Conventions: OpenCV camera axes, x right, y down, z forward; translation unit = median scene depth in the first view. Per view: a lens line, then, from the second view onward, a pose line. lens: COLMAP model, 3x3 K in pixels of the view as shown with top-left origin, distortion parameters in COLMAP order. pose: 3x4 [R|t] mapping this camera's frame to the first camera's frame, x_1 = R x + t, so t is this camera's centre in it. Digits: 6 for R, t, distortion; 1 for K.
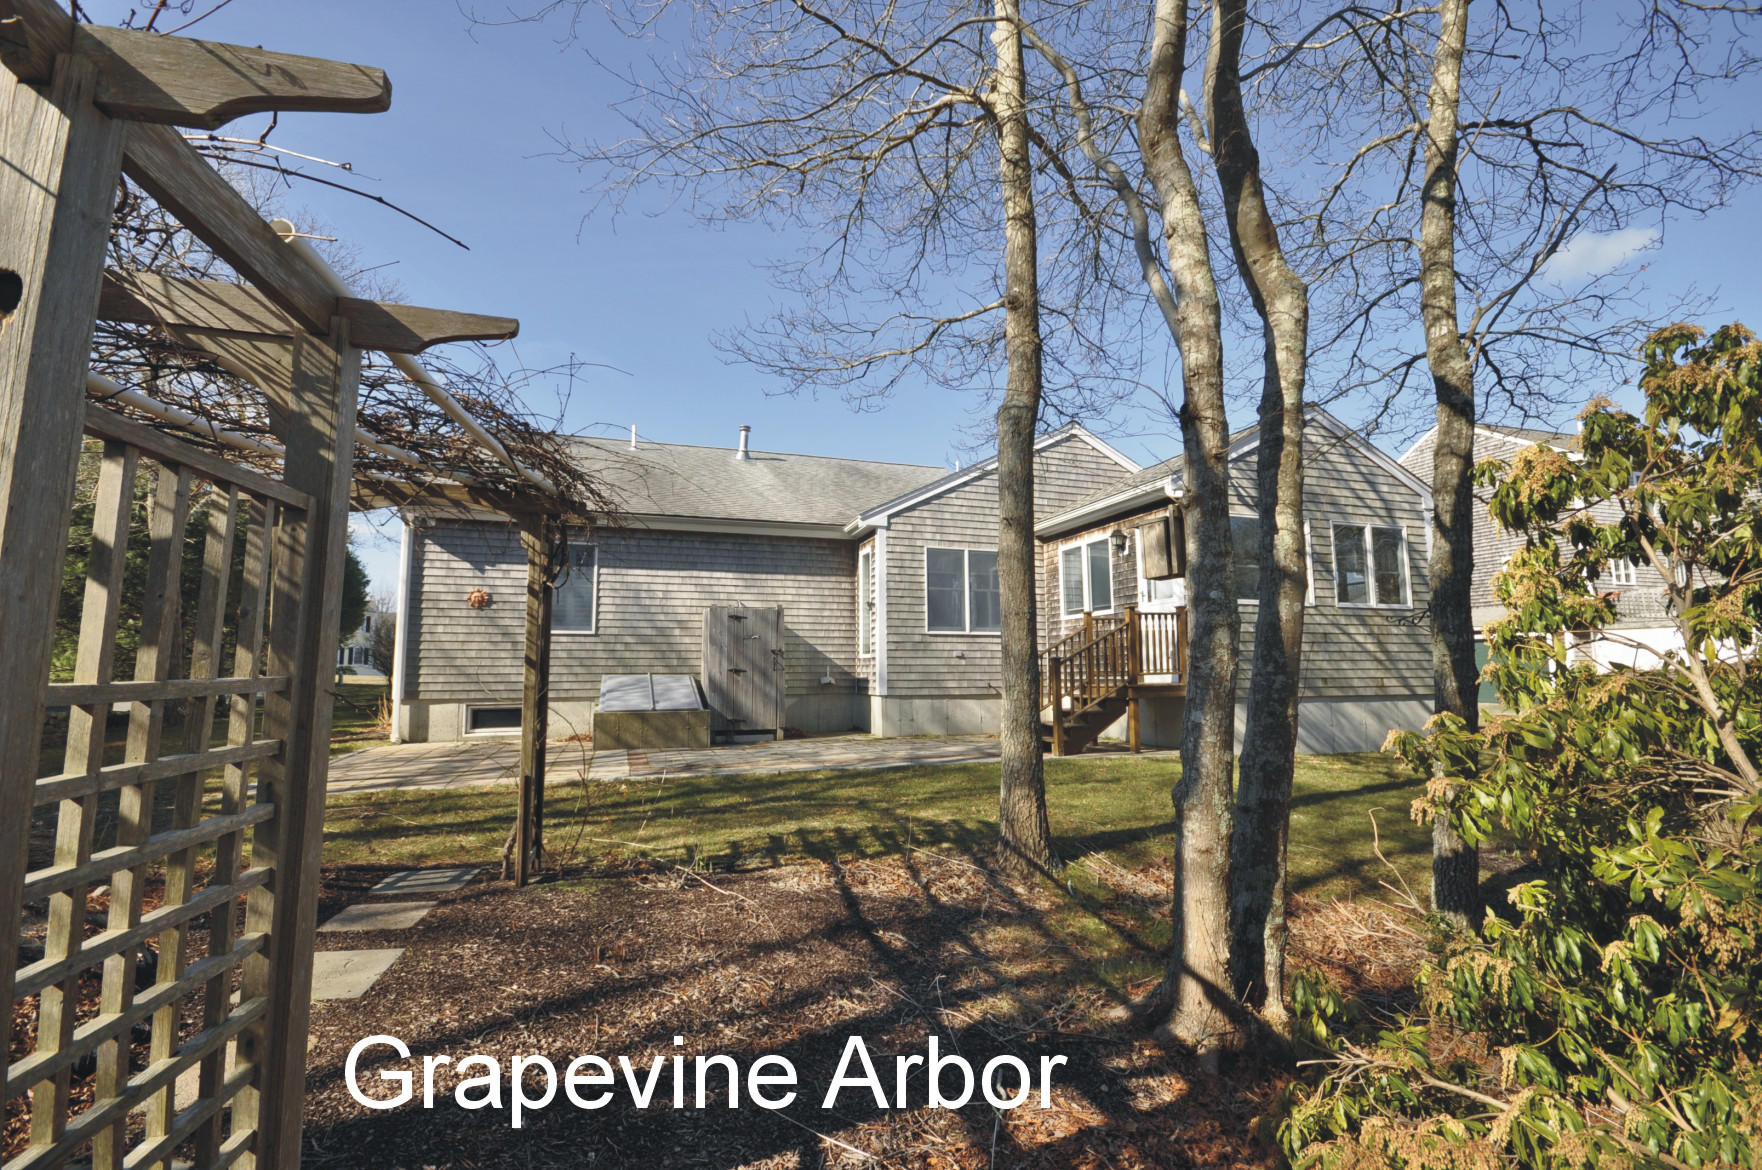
lens RADIAL K [[773.7, 0, 881.2], [0, 773.7, 584.9], [0, 0, 1]] dist [0.002342, 0.000021]
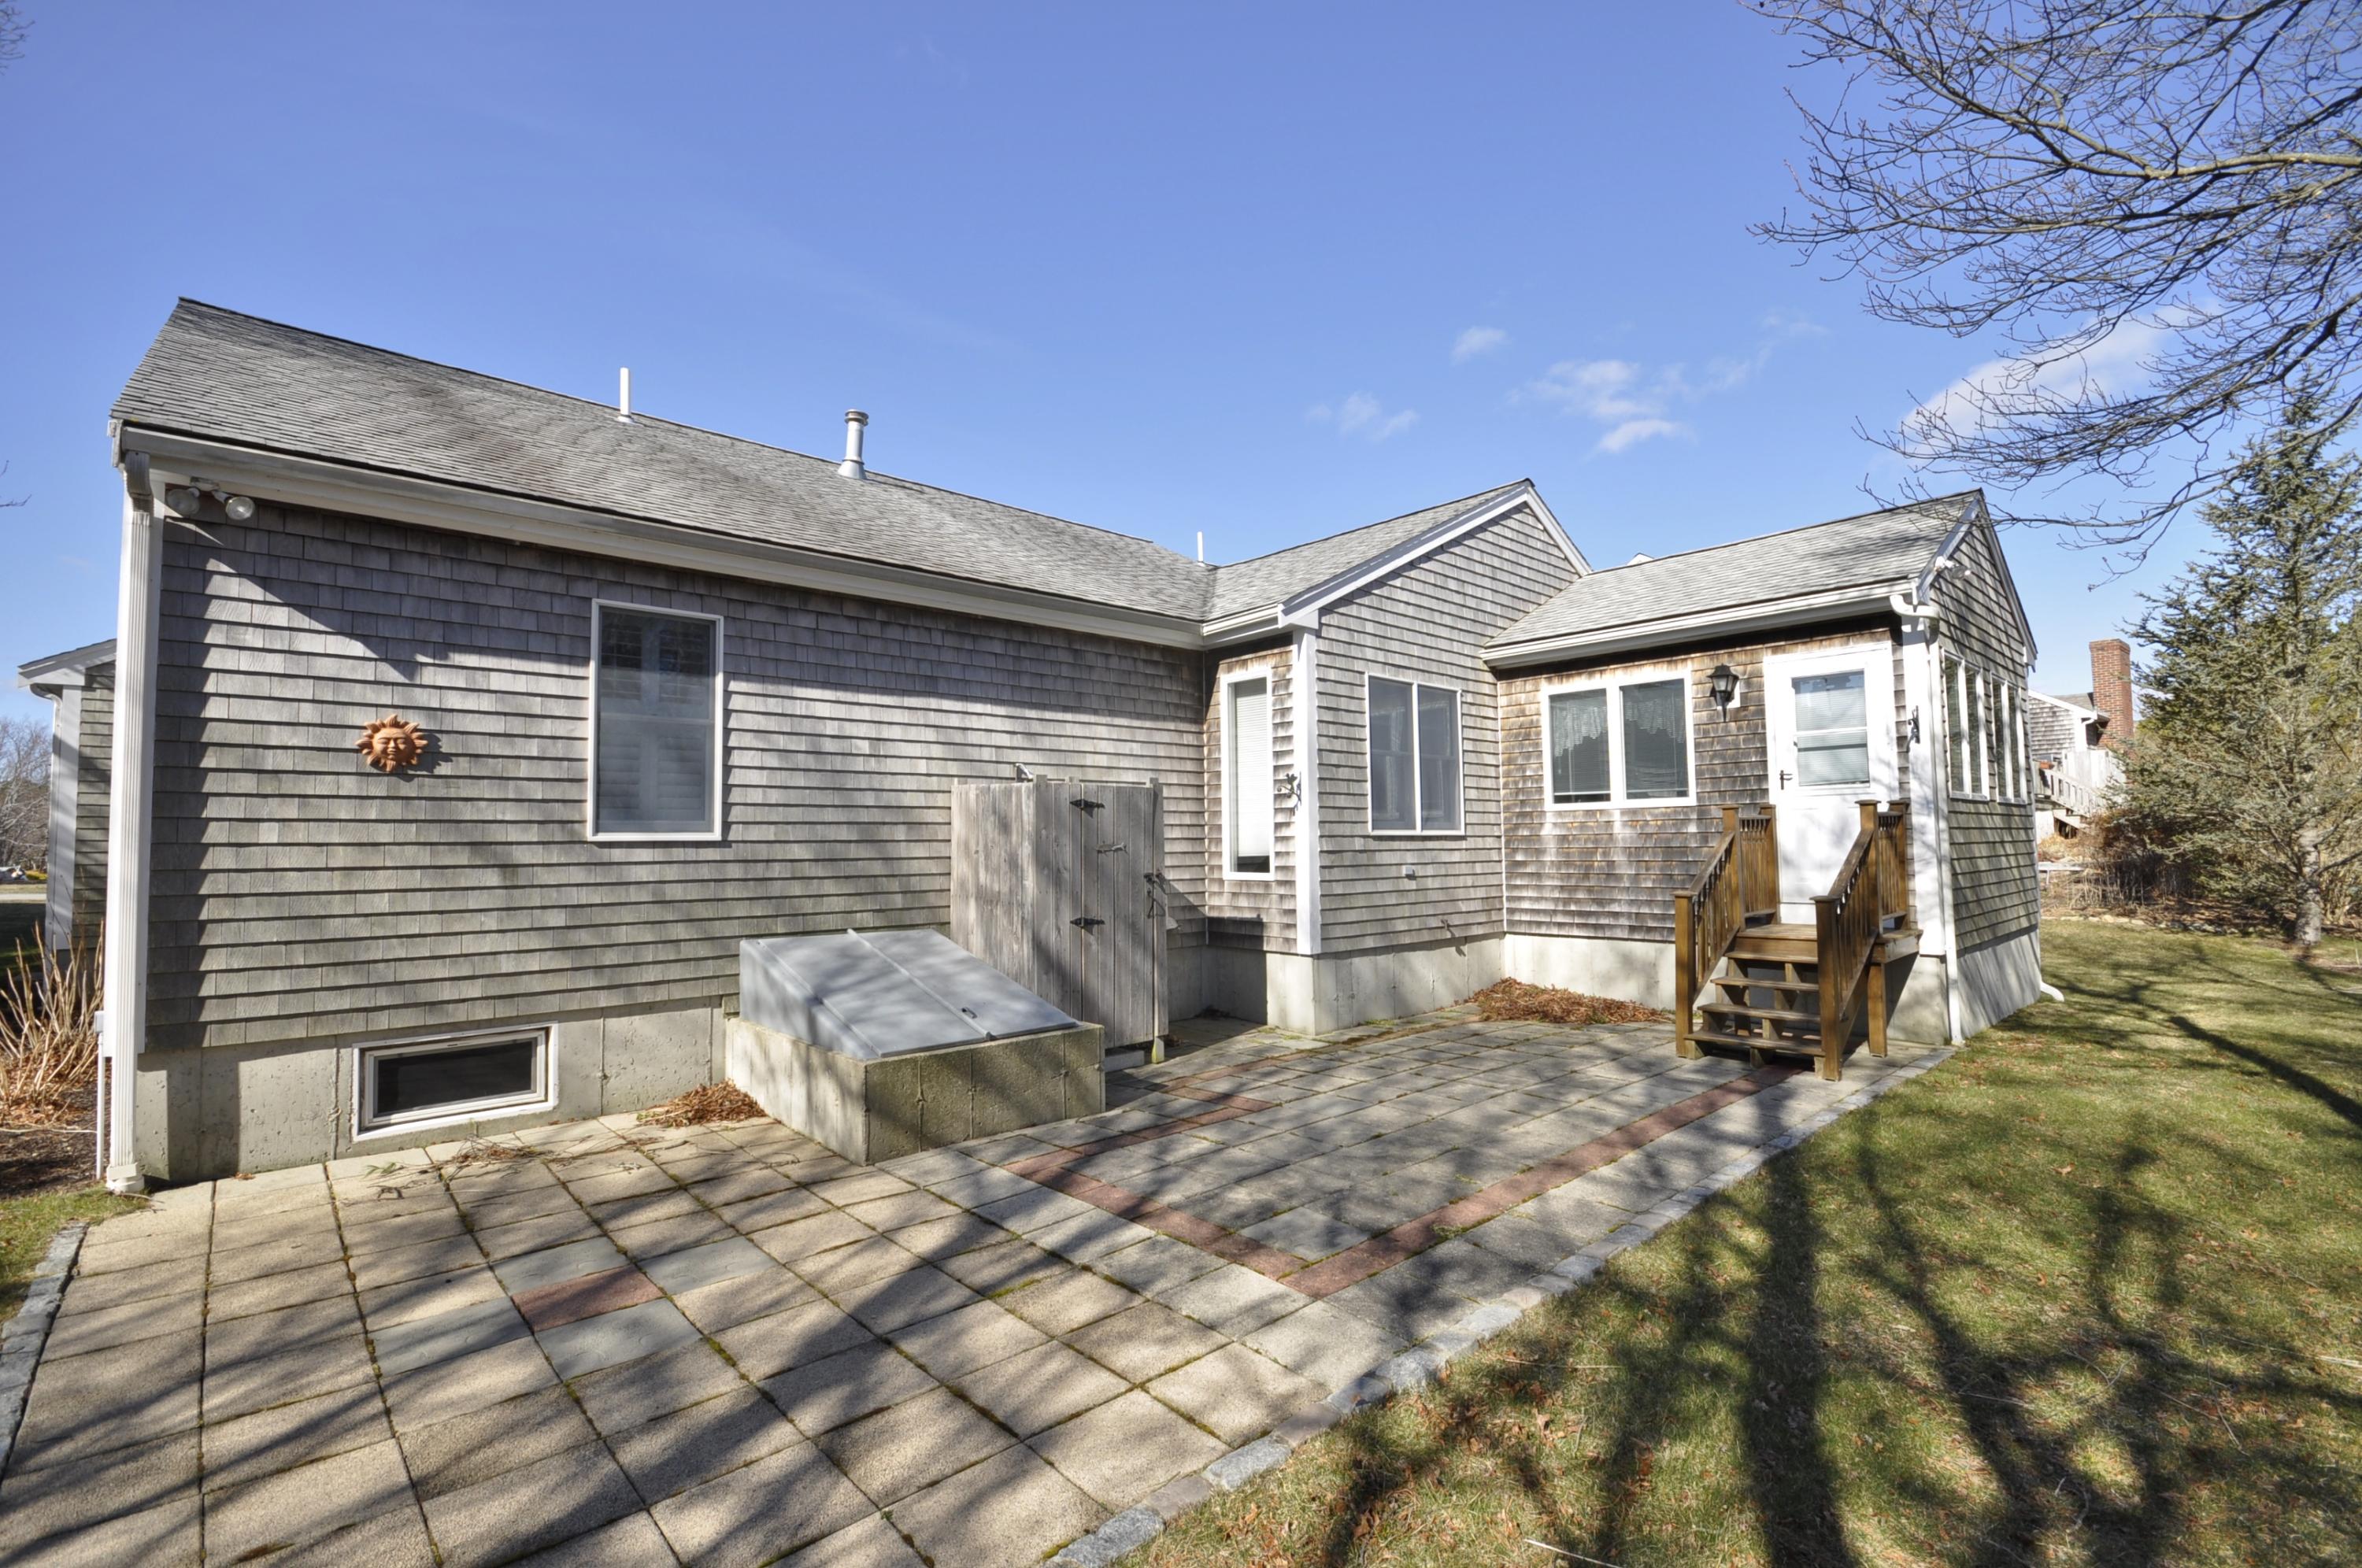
lens RADIAL K [[1030.8, 0, 1183.6], [0, 1030.8, 783.5], [0, 0, 1]] dist [0.011104, -0.012721]
pose [[0.916349, 0.018300, 0.399962, -0.361192], [-0.039080, 0.998273, 0.043858, 0.000561], [-0.398469, -0.055820, 0.915482, 0.407279]]
